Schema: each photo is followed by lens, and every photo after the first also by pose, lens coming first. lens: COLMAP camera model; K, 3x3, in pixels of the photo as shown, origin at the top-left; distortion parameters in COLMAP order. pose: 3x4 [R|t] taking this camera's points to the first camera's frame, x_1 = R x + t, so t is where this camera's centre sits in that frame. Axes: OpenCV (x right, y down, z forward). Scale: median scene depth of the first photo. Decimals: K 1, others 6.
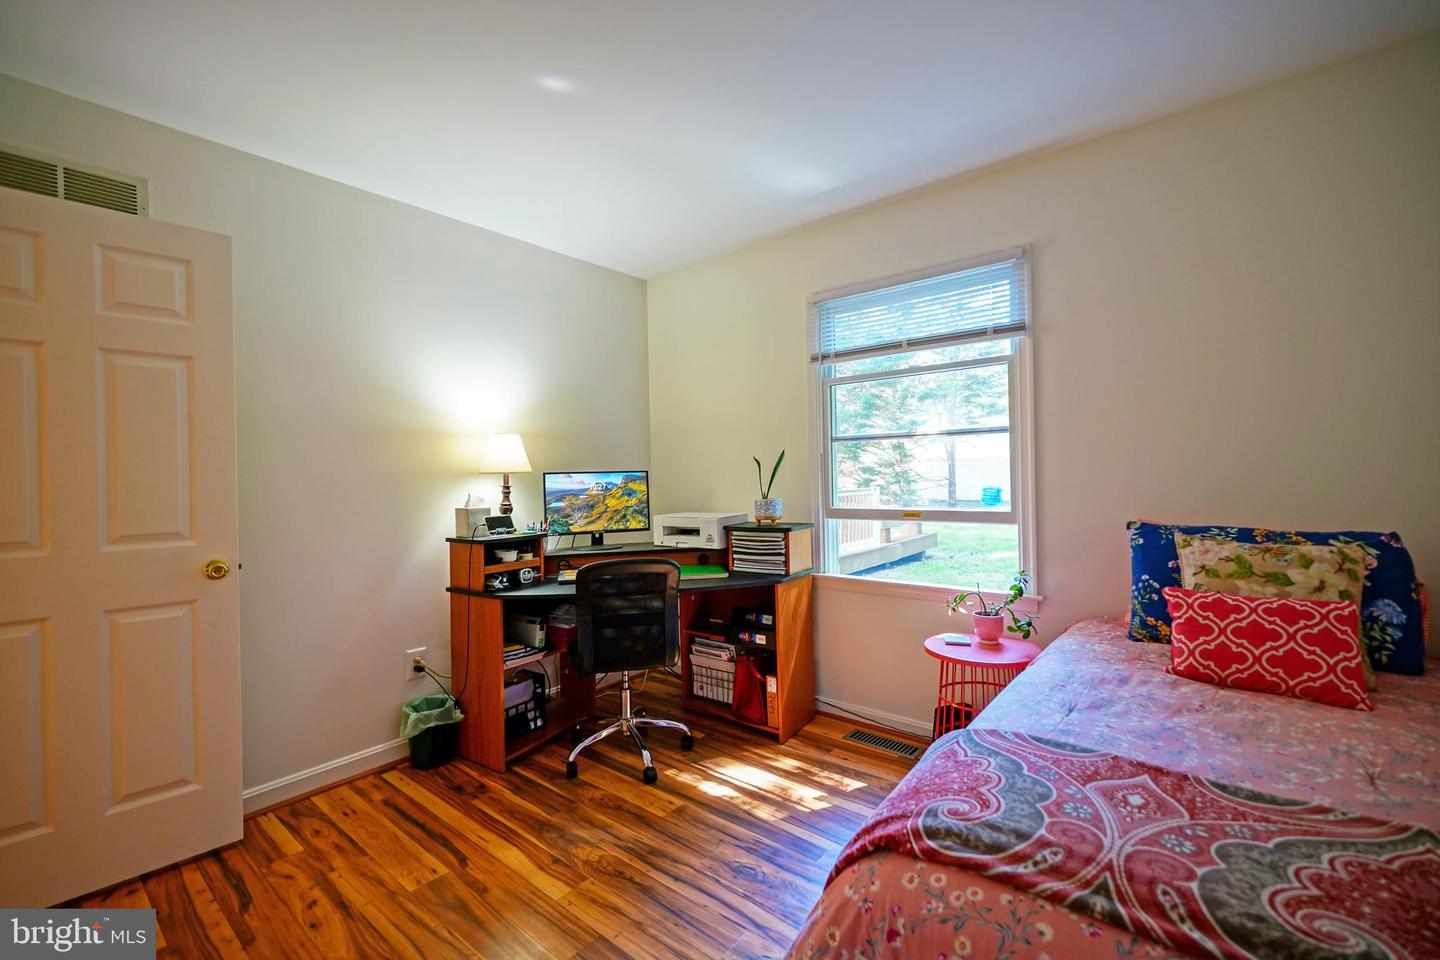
lens RADIAL K [[609.0, 0, 709.8], [0, 609.0, 478.4], [0, 0, 1]] dist [-0.007180, 0.005109]
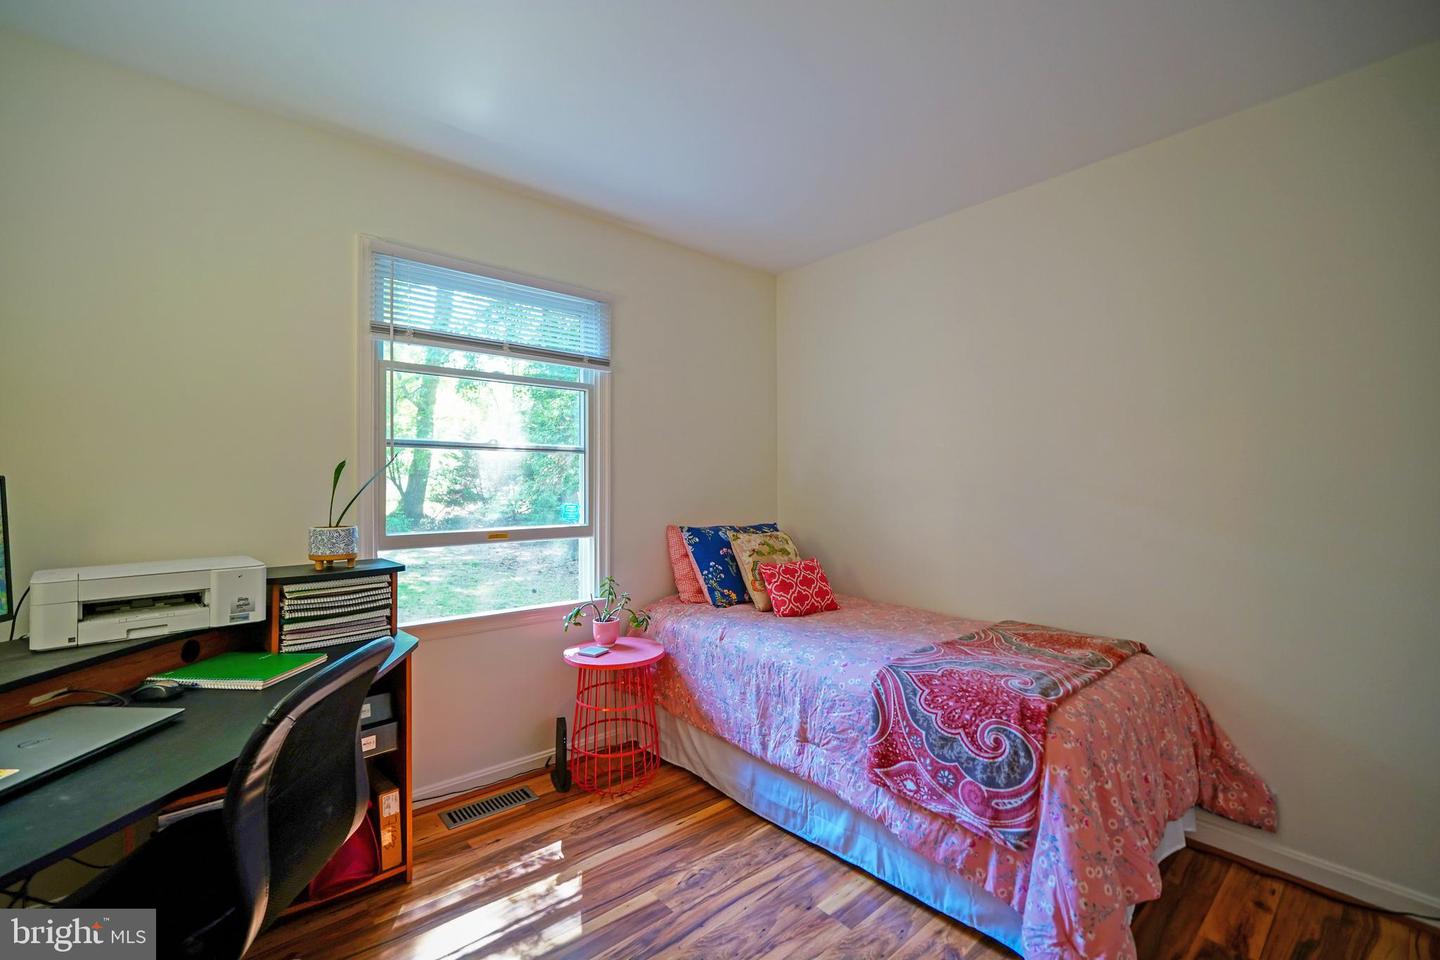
lens RADIAL K [[609.0, 0, 709.8], [0, 609.0, 478.4], [0, 0, 1]] dist [-0.007180, 0.005109]
pose [[0.166222, 0.029508, 0.985647, -0.568713], [0.001724, 0.999542, -0.030215, 0.002999], [-0.986087, 0.006721, 0.166095, 0.607193]]
